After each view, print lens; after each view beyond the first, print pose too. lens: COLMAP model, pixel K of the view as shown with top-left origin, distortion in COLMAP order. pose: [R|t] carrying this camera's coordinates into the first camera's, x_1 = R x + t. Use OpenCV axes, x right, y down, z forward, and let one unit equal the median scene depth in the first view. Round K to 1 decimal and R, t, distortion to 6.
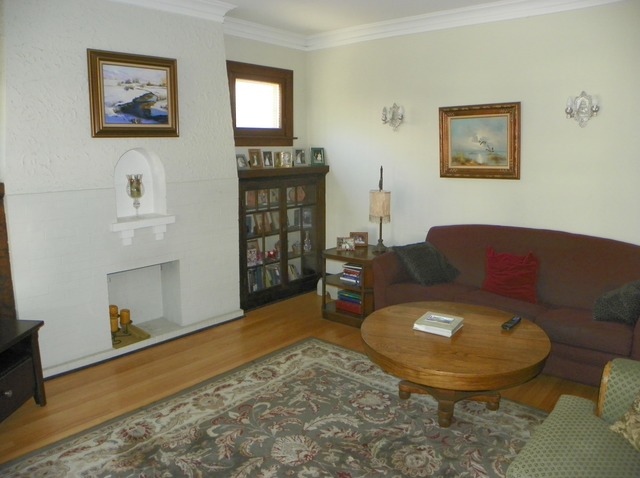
lens RADIAL K [[495.5, 0, 319.3], [0, 495.5, 225.2], [0, 0, 1]] dist [-0.098024, 0.006793]
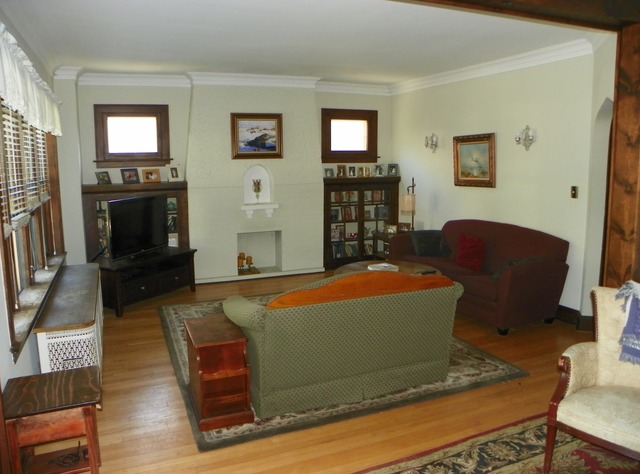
lens RADIAL K [[497.2, 0, 319.5], [0, 497.2, 229.3], [0, 0, 1]] dist [-0.127495, 0.003628]
pose [[0.897872, 0.058483, -0.436354, 0.576927], [-0.064395, 0.997924, 0.001244, 0.055786], [0.435521, 0.026982, 0.899774, -0.481103]]
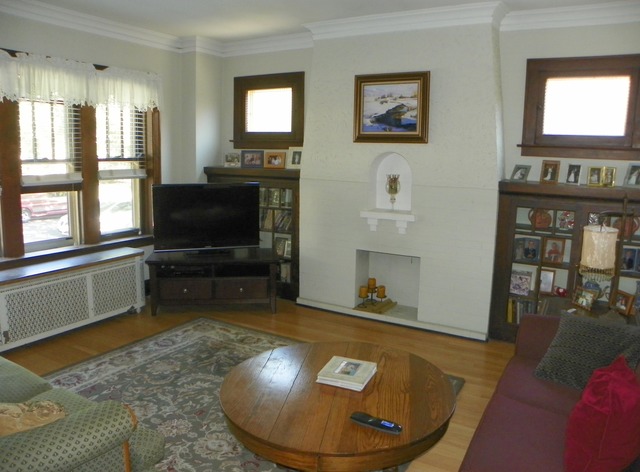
lens RADIAL K [[497.2, 0, 319.5], [0, 497.2, 228.3], [0, 0, 1]] dist [-0.127495, 0.003628]
pose [[0.196367, 0.160054, -0.967379, 0.704442], [-0.178429, 0.975948, 0.125252, -0.087709], [0.964159, 0.148013, 0.220203, 0.539974]]
